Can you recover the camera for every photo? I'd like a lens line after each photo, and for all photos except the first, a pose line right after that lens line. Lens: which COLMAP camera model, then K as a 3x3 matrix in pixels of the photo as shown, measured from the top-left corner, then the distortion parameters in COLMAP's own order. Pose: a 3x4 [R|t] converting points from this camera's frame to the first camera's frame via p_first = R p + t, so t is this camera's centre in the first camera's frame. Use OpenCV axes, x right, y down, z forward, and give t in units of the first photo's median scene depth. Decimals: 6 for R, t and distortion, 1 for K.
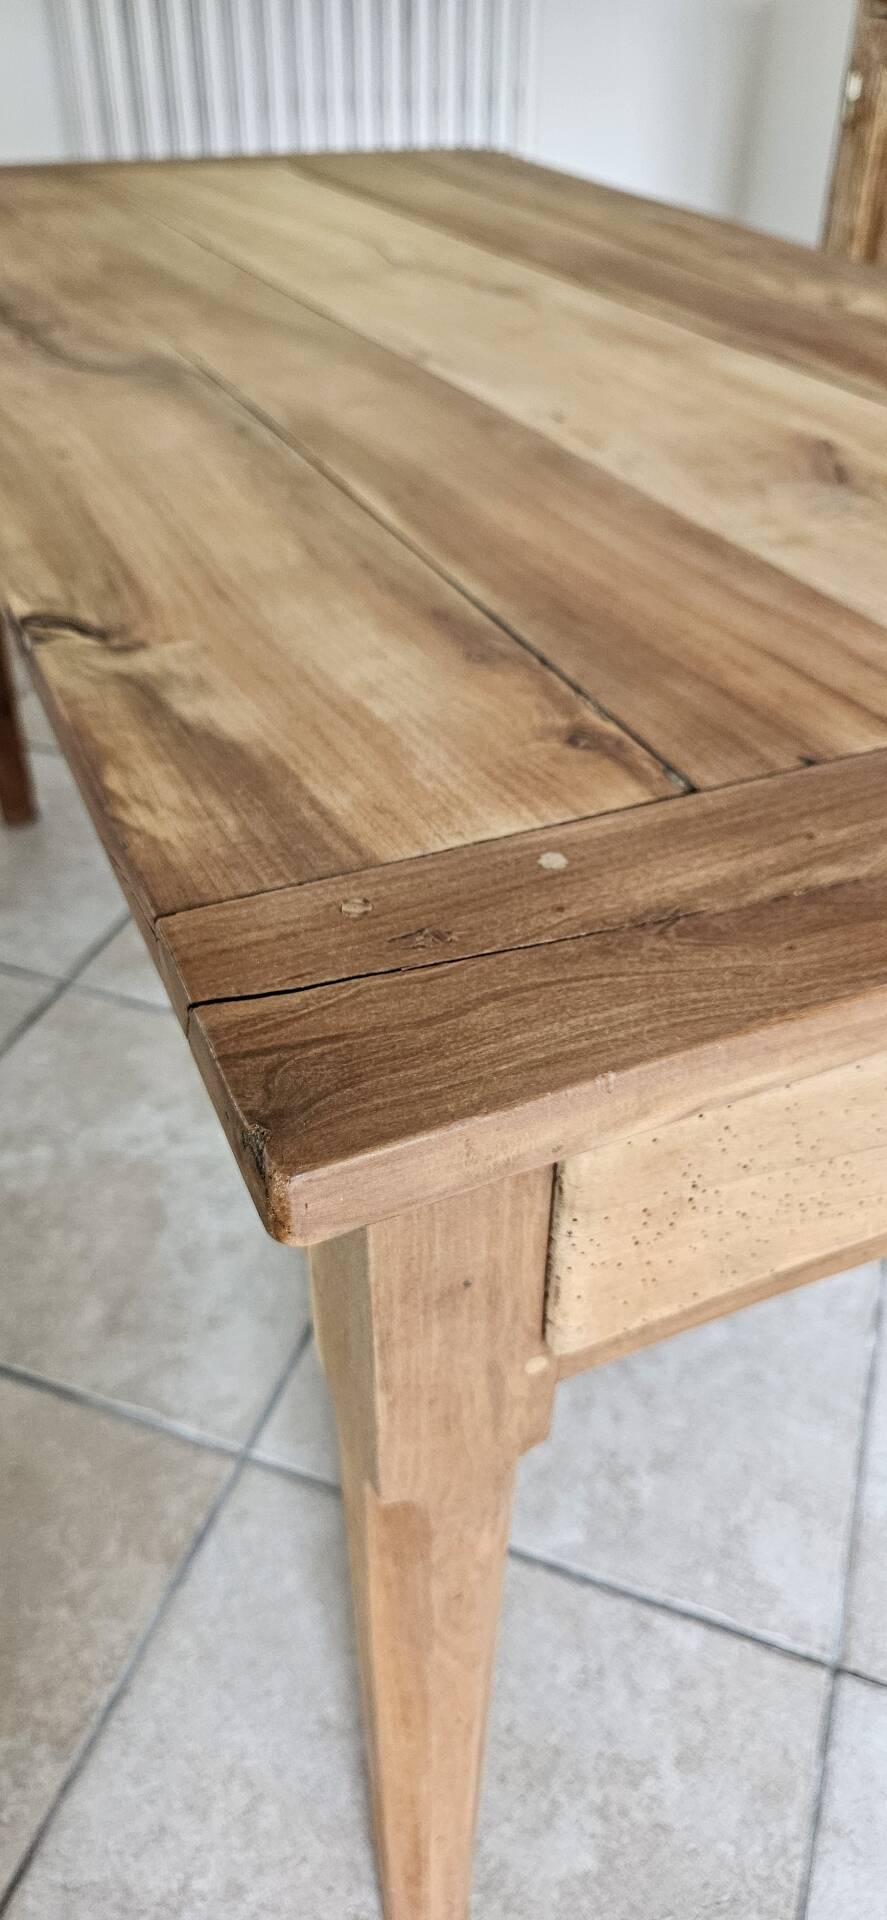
lens RADIAL K [[1325.7, 0, 450.2], [0, 1325.7, 950.7], [0, 0, 1]] dist [0.022846, -0.021289]
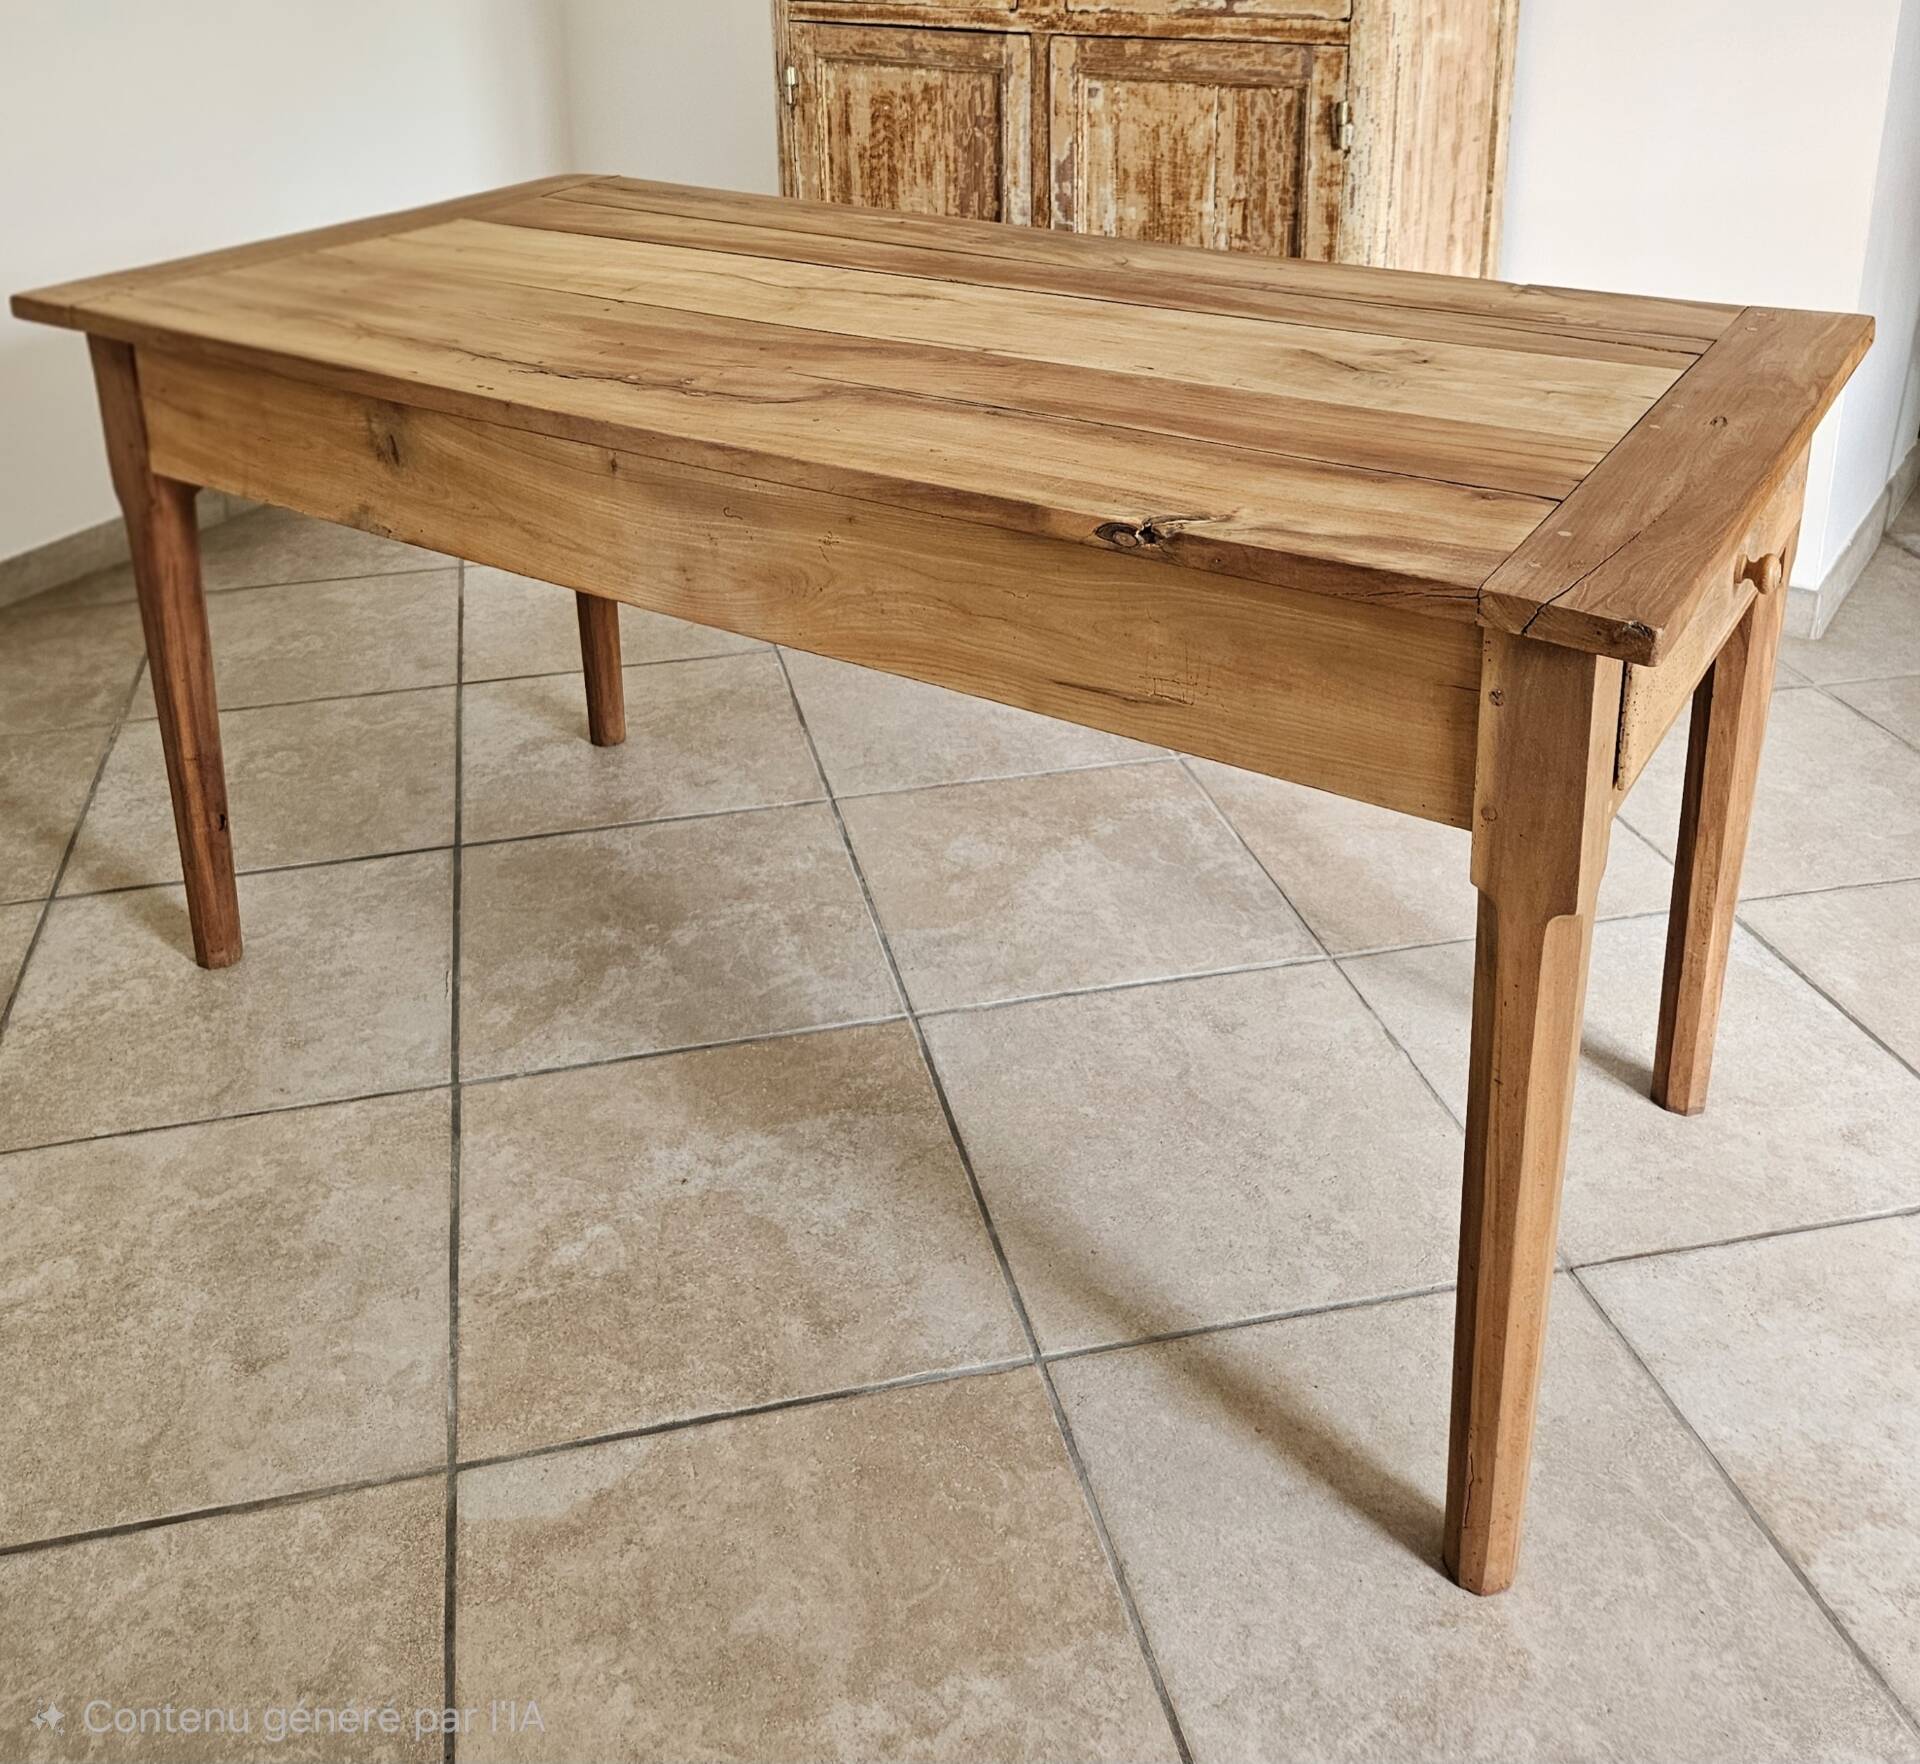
lens RADIAL K [[1875.1, 0, 871.0], [0, 1875.1, 400.5], [0, 0, 1]] dist [0.017032, 0.000000]
pose [[0.853300, -0.187809, 0.486423, -1.326562], [0.345594, 0.902250, -0.257893, 0.077215], [-0.390440, 0.388165, 0.834796, -0.685203]]
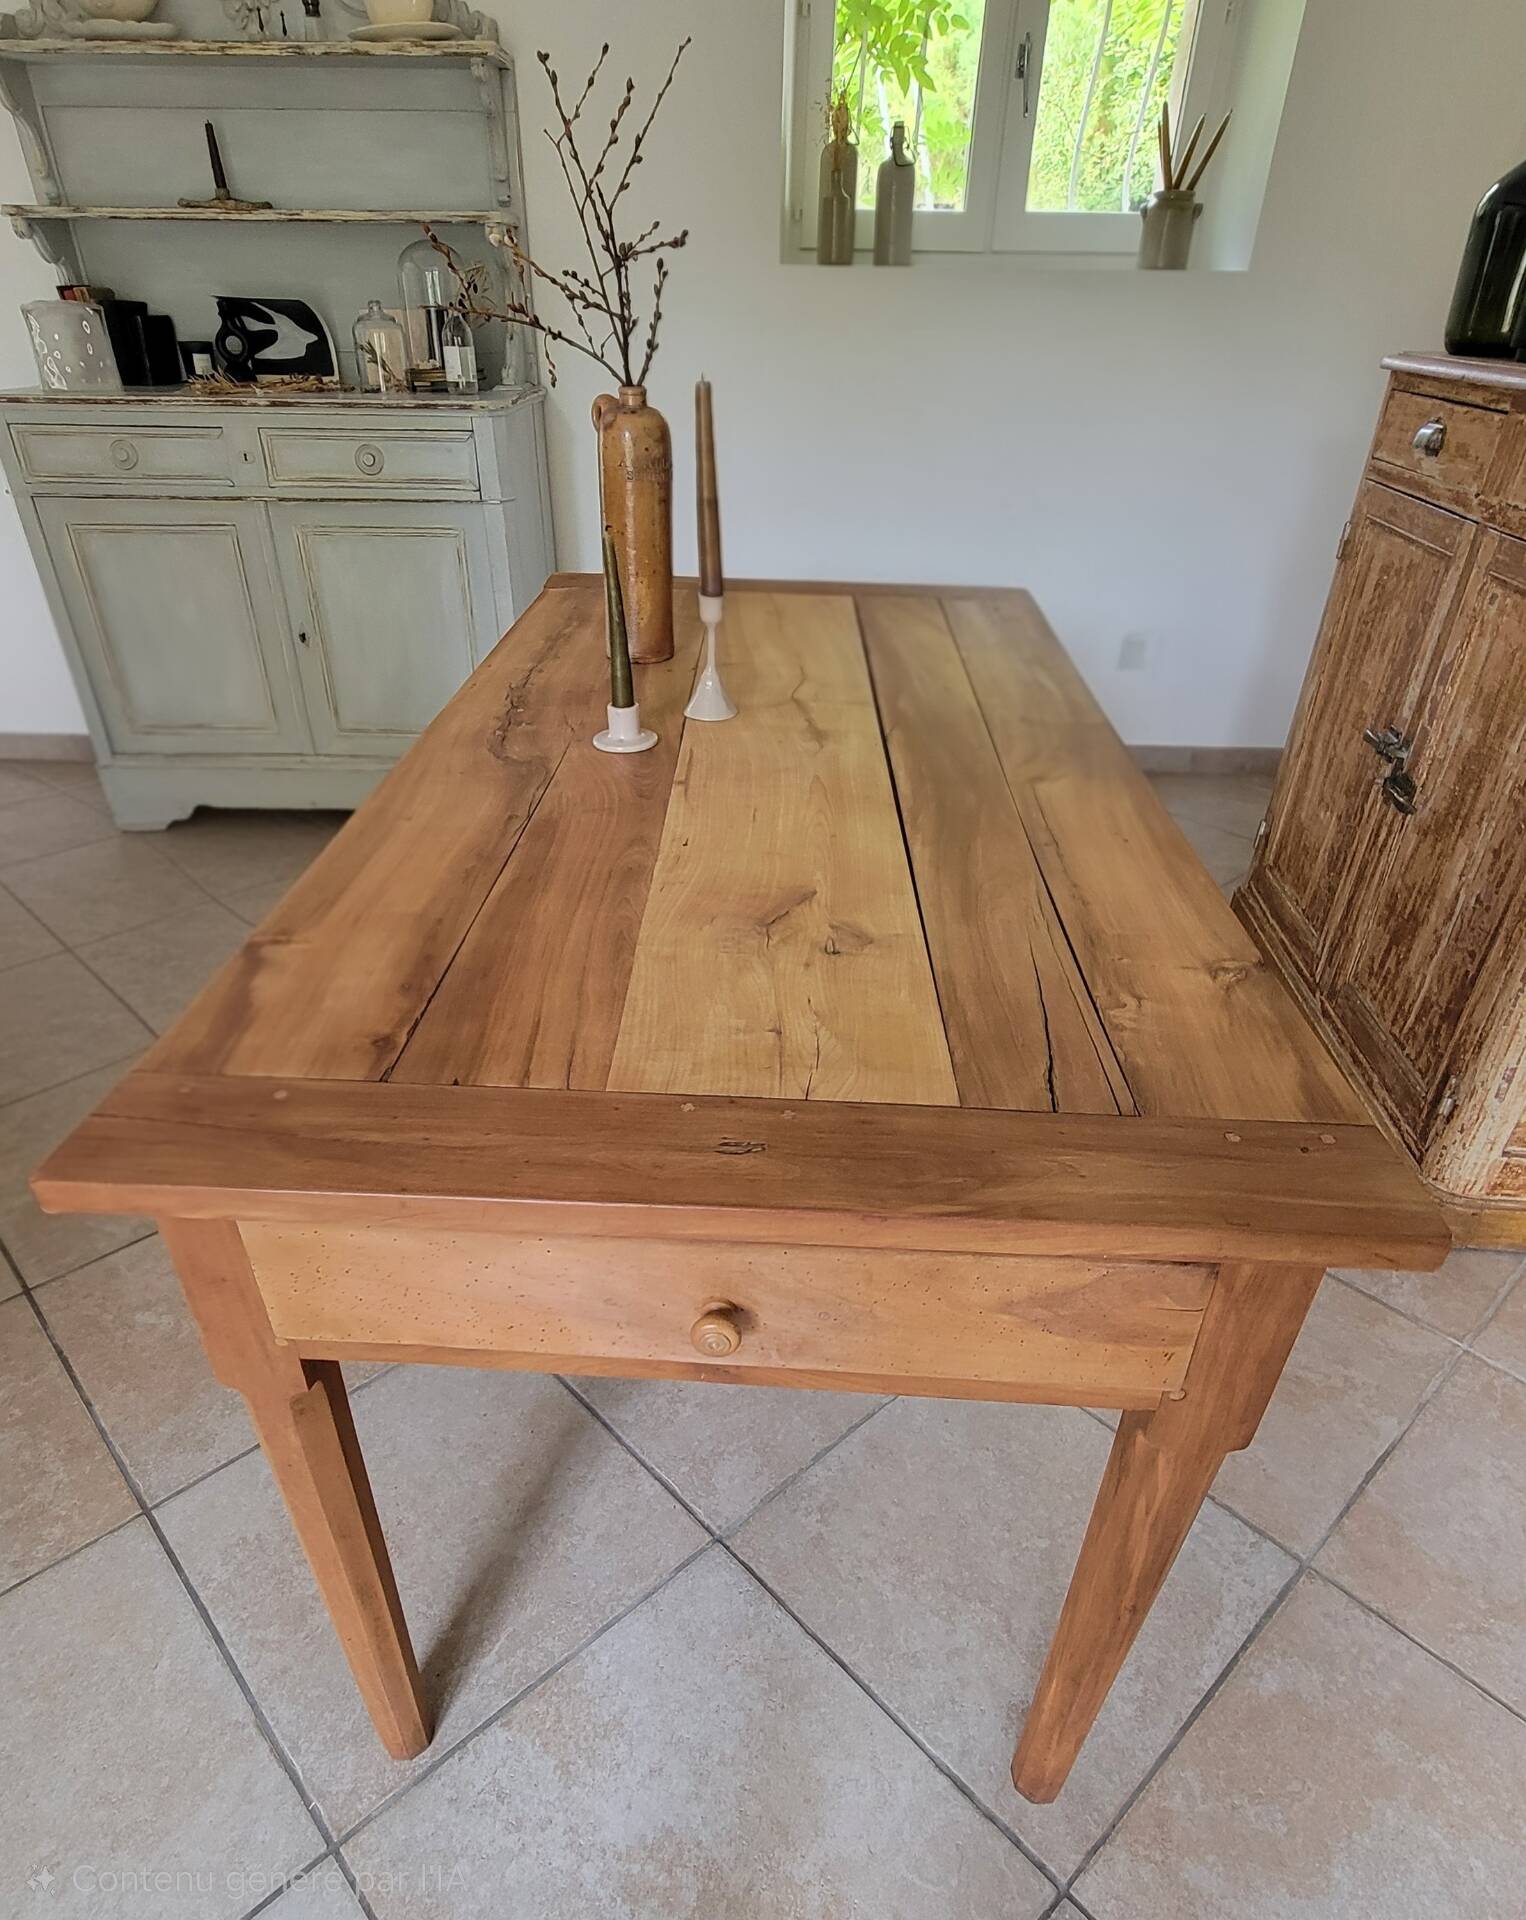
lens RADIAL K [[1135.6, 0, 740.7], [0, 1135.6, 1077.4], [0, 0, 1]] dist [-0.003562, 0.000225]
pose [[0.888284, 0.262420, -0.376944, 0.788523], [-0.279190, 0.960178, 0.010532, -0.178342], [0.364698, 0.095883, 0.926176, -0.228904]]
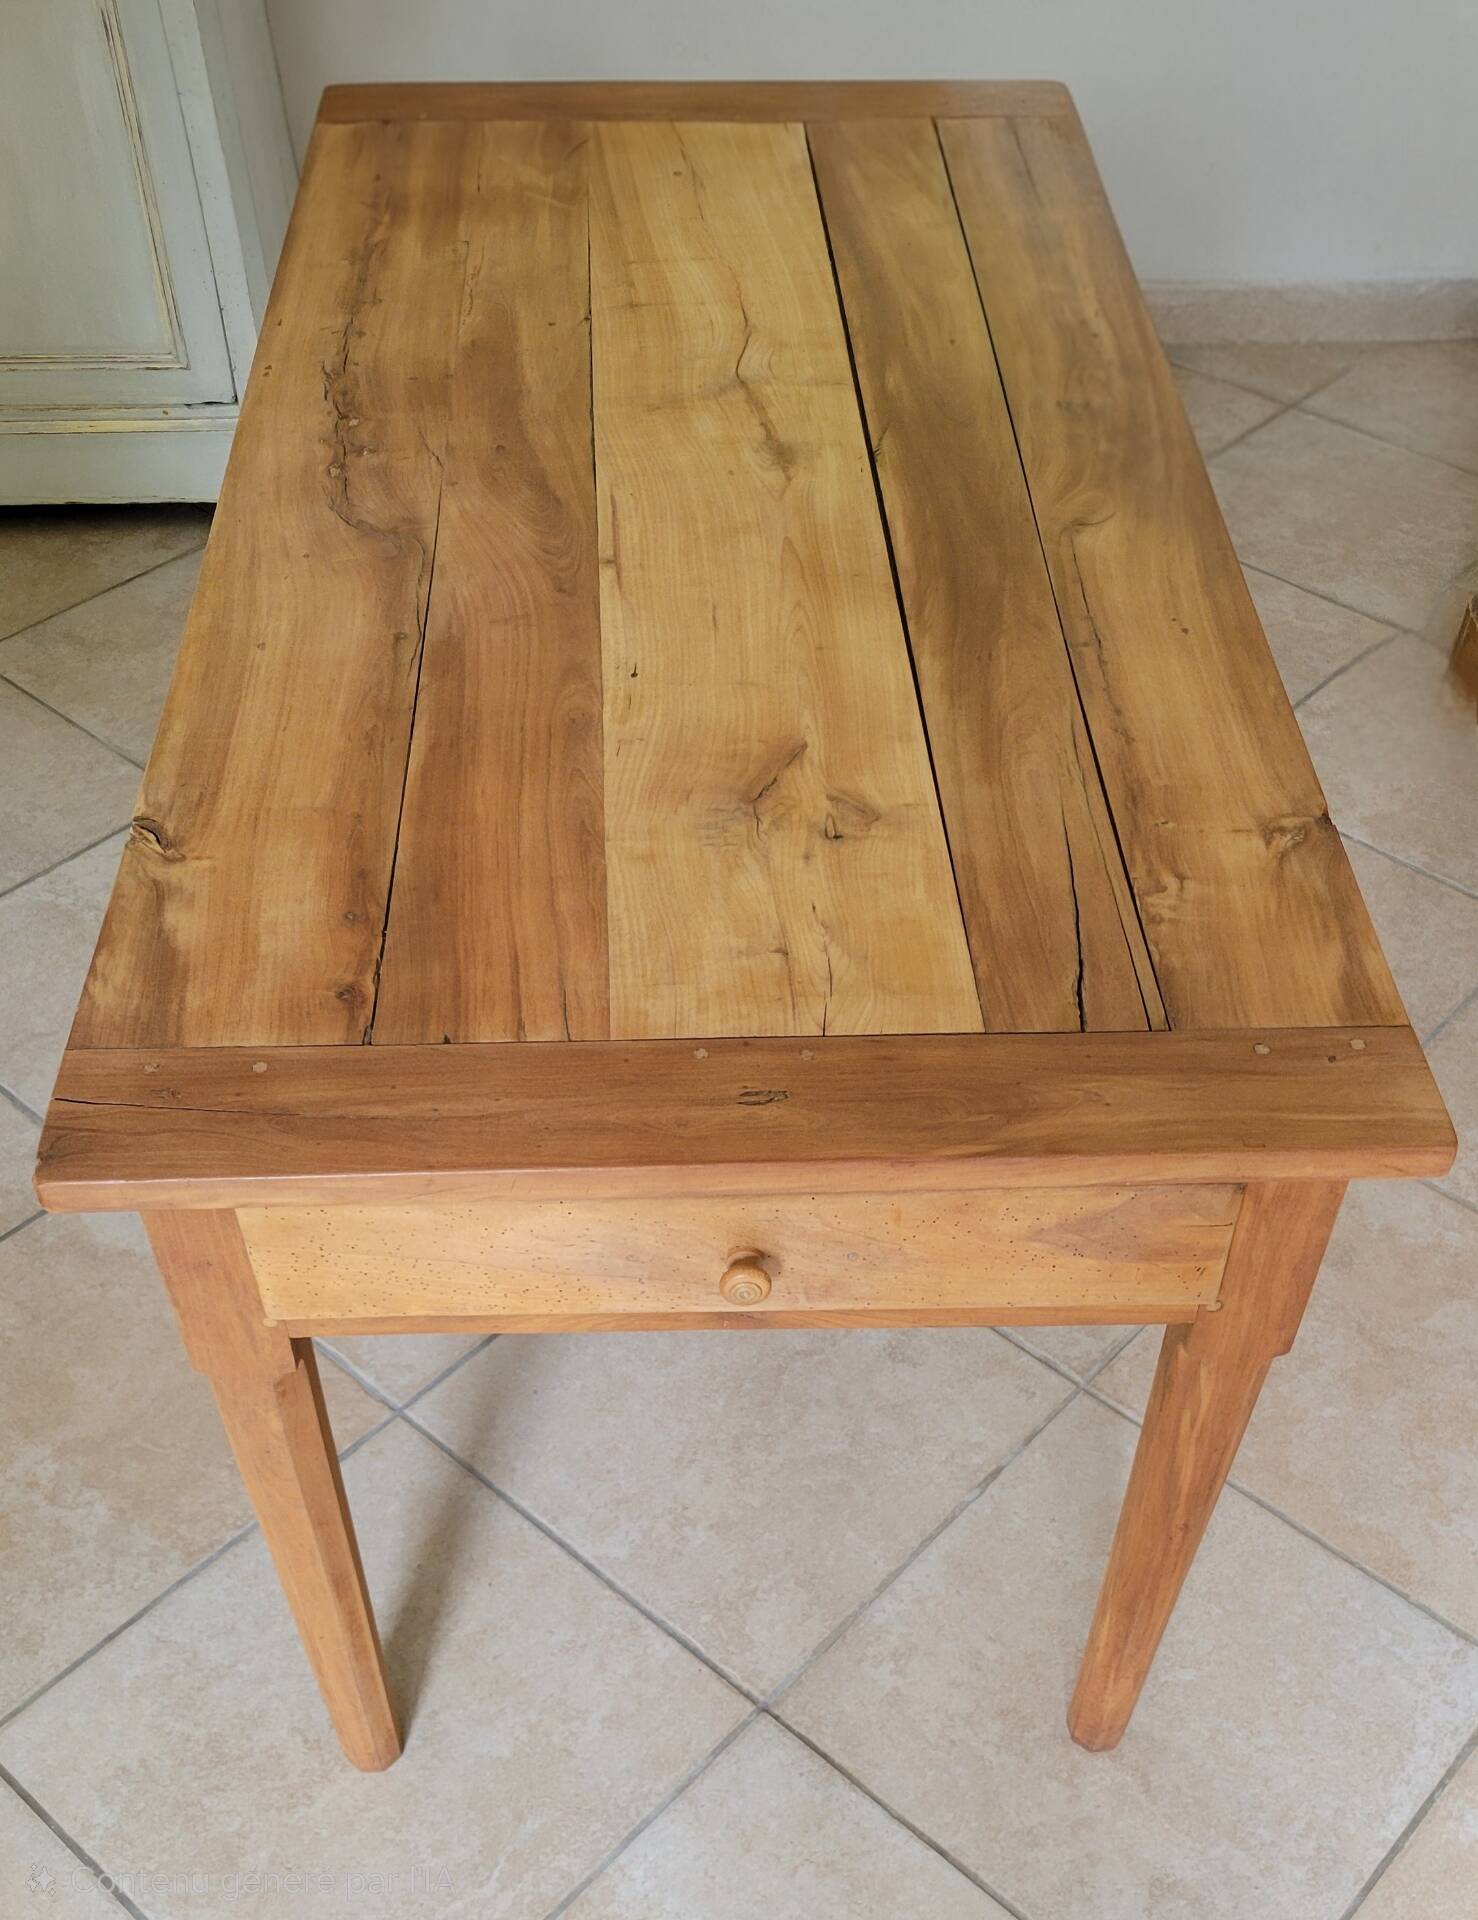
lens RADIAL K [[1976.5, 0, 764.2], [0, 1976.5, 1273.3], [0, 0, 1]] dist [0.035235, 0.000000]
pose [[0.928293, 0.279250, -0.245542, 0.883788], [-0.224647, 0.947362, 0.228120, -0.345334], [0.296320, -0.156602, 0.942163, -0.889814]]
